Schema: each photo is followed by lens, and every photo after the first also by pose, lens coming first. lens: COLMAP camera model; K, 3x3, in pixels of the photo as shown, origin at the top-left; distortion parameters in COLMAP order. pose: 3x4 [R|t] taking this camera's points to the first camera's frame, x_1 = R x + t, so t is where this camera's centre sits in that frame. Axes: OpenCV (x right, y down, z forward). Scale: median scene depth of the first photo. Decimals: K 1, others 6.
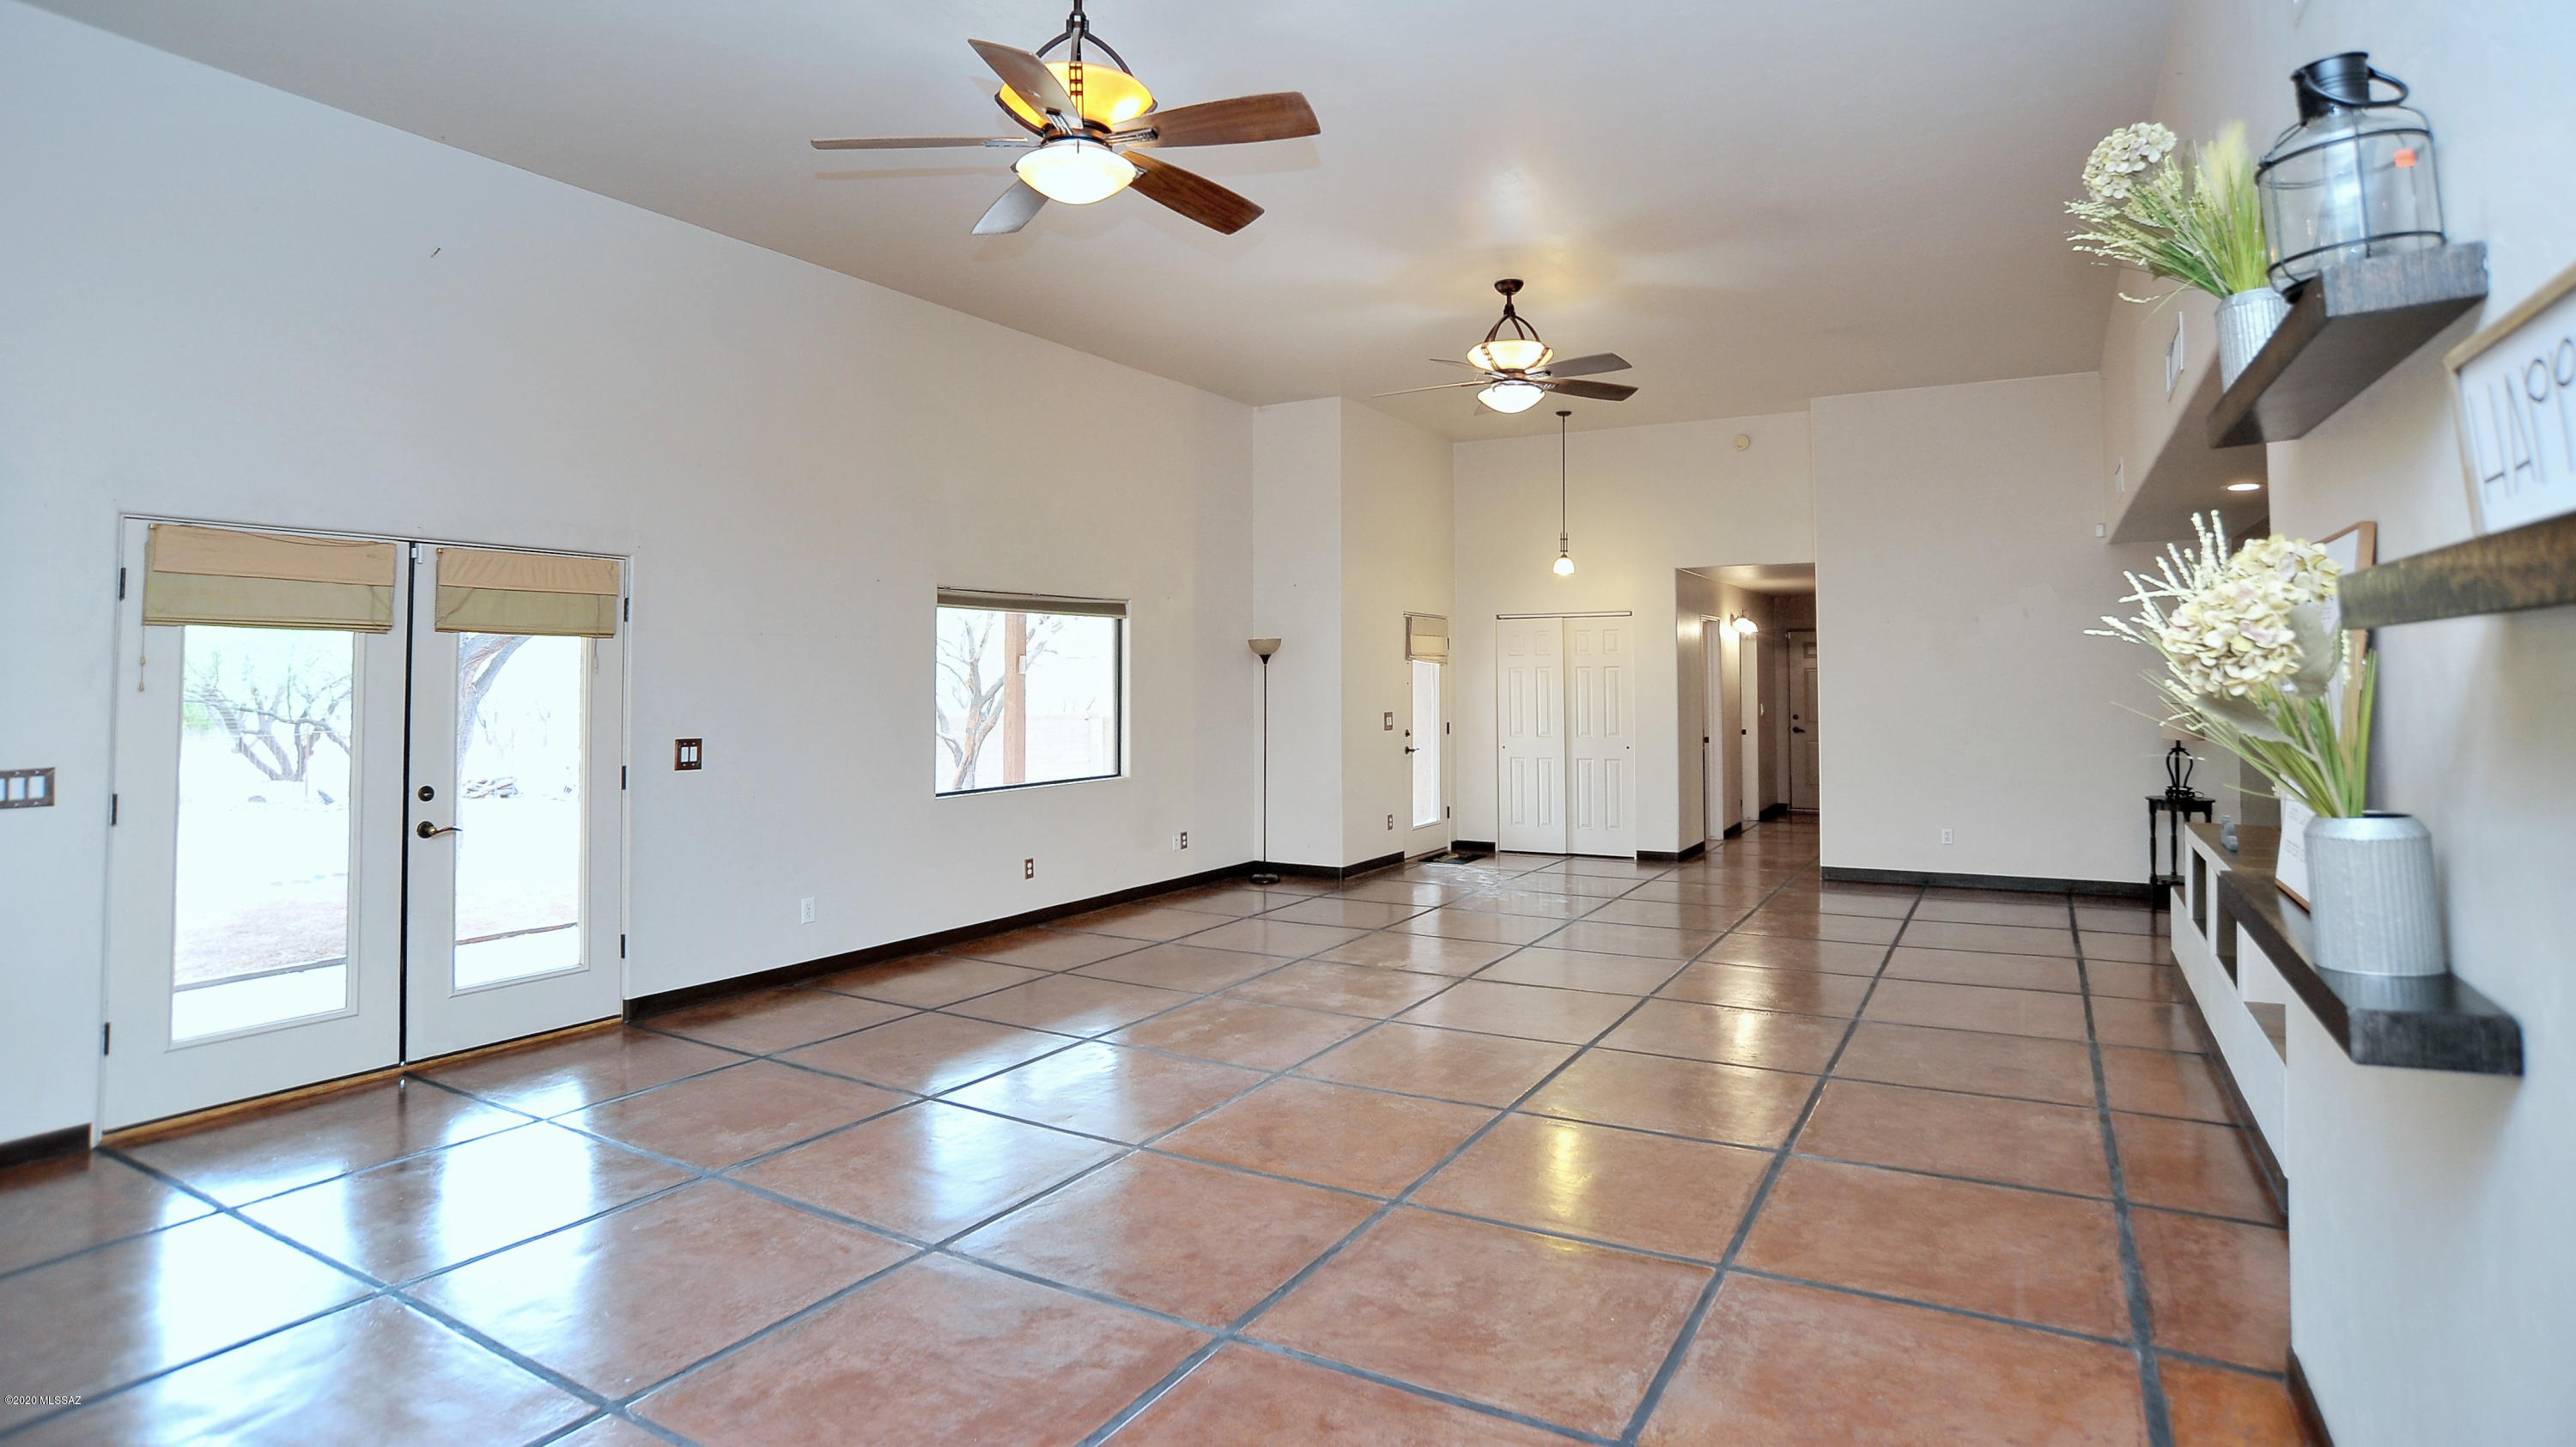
lens RADIAL K [[1323.8, 0, 1285.1], [0, 1323.8, 633.3], [0, 0, 1]] dist [-0.068278, 0.000913]
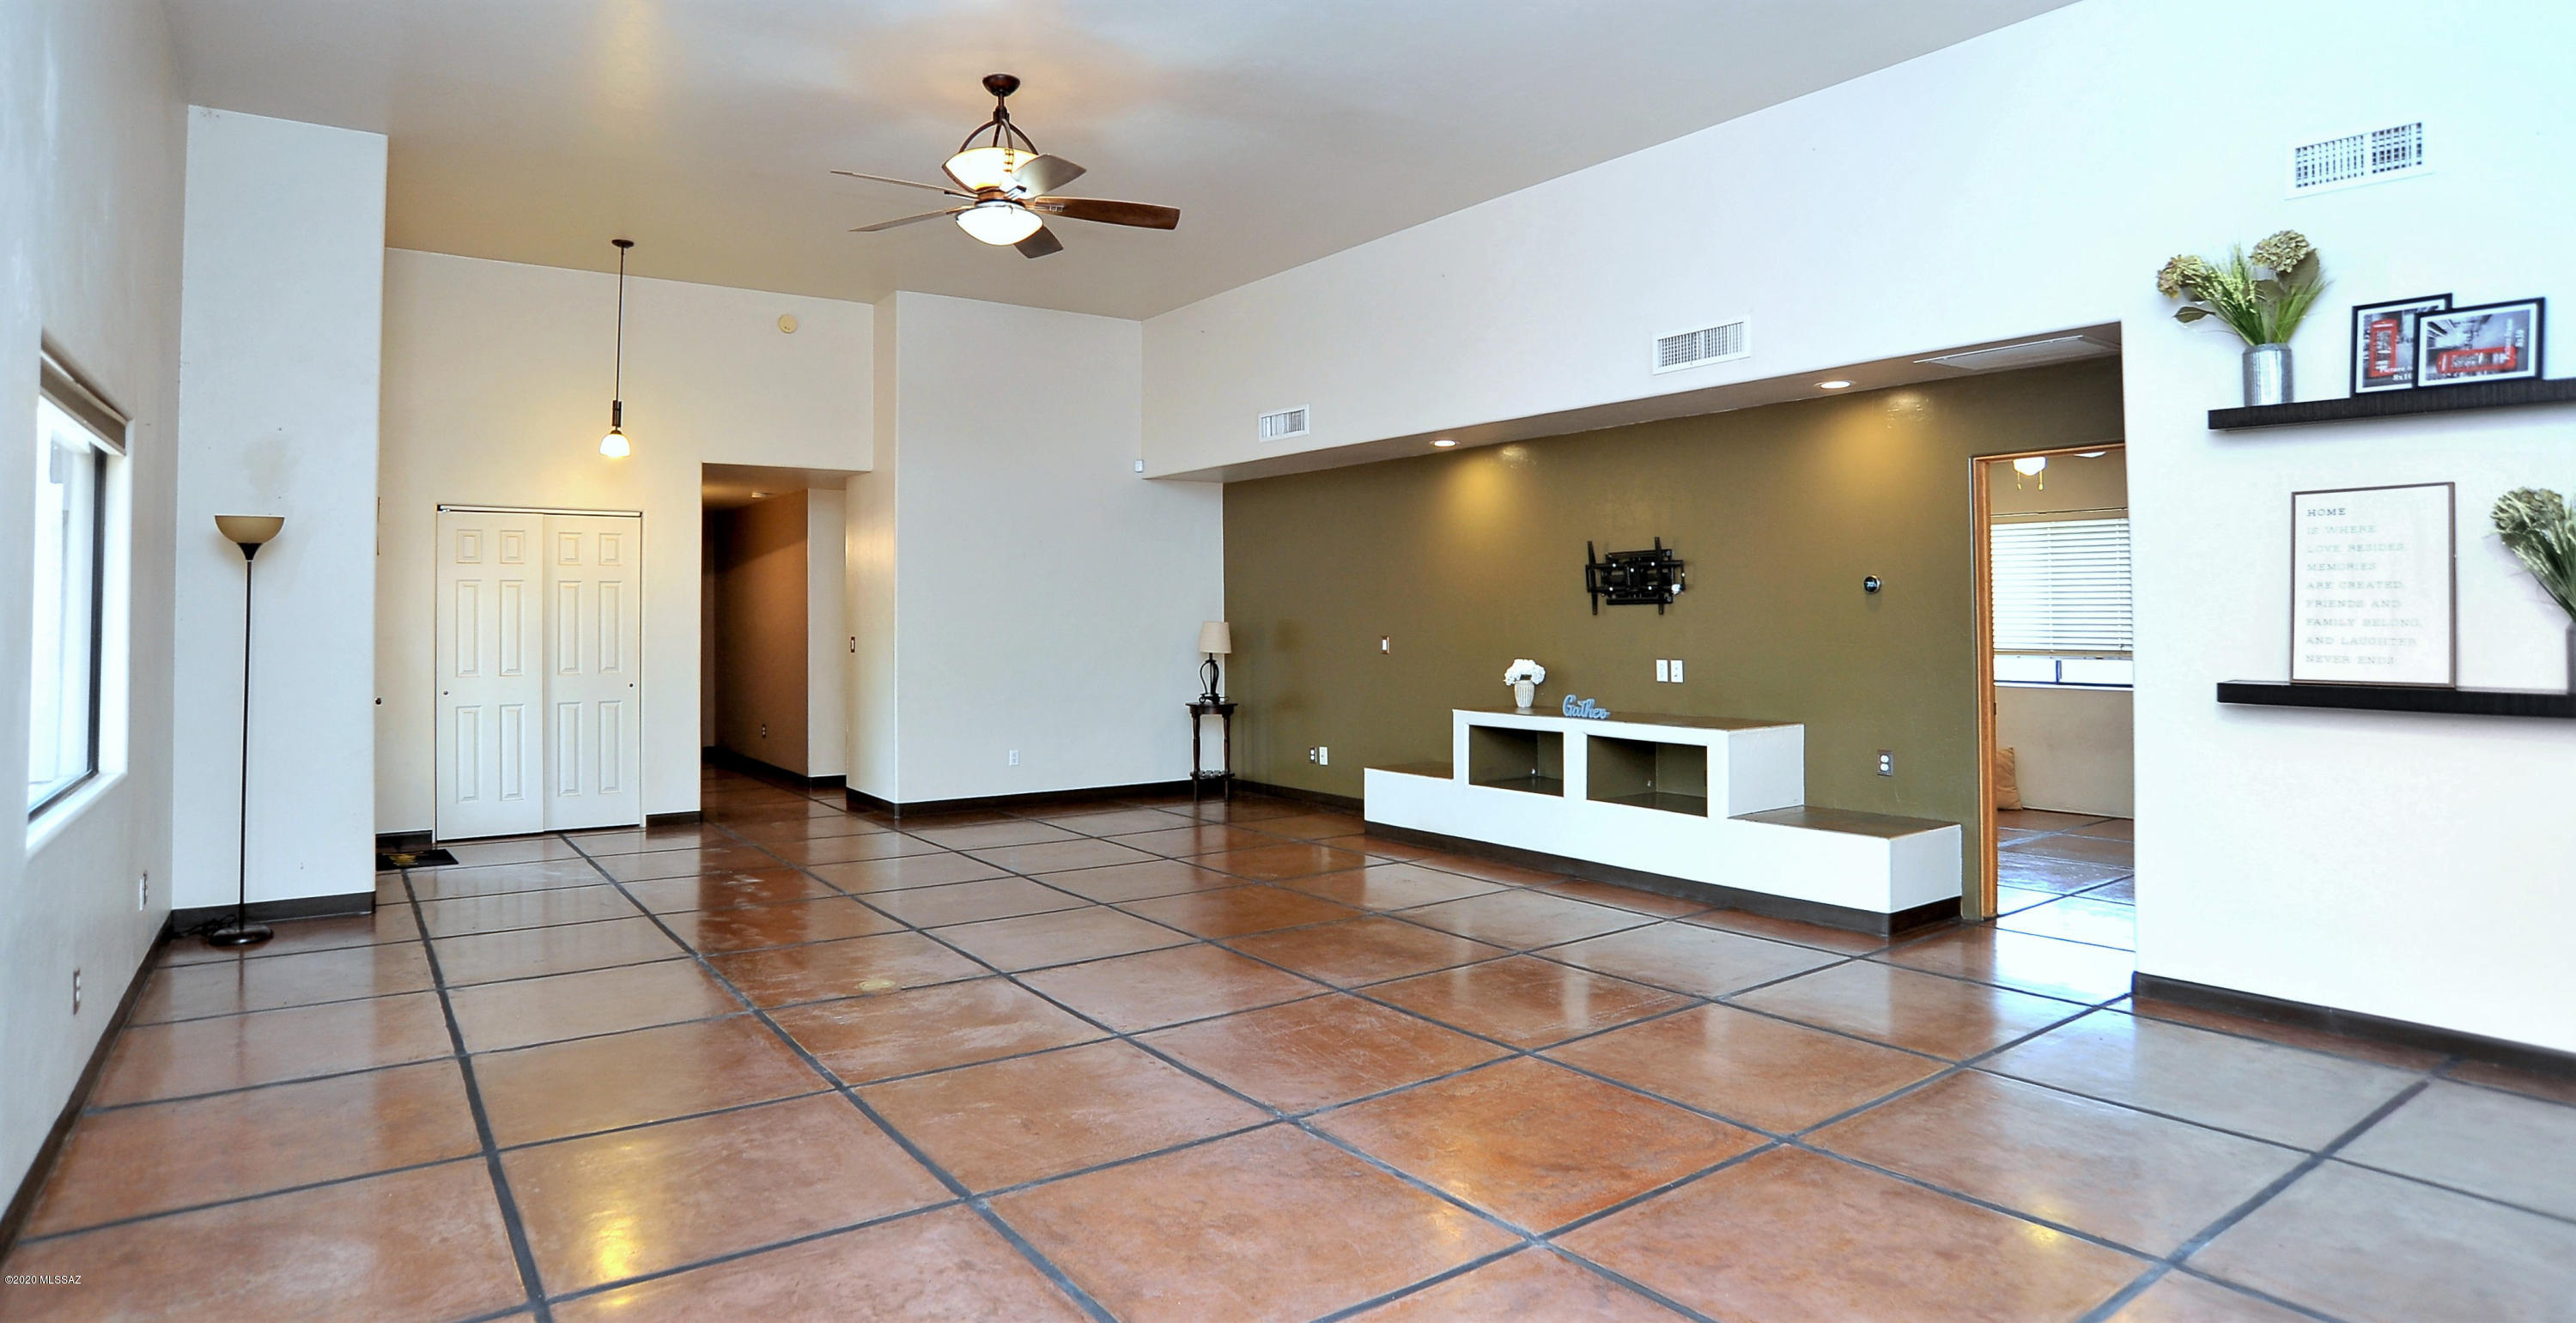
lens RADIAL K [[1374.4, 0, 1276.1], [0, 1374.4, 581.0], [0, 0, 1]] dist [-0.105982, 0.054285]
pose [[0.413216, 0.023868, 0.910320, -0.484696], [-0.027336, 0.999531, -0.013799, 0.038964], [-0.910223, -0.019183, 0.413674, 0.505755]]
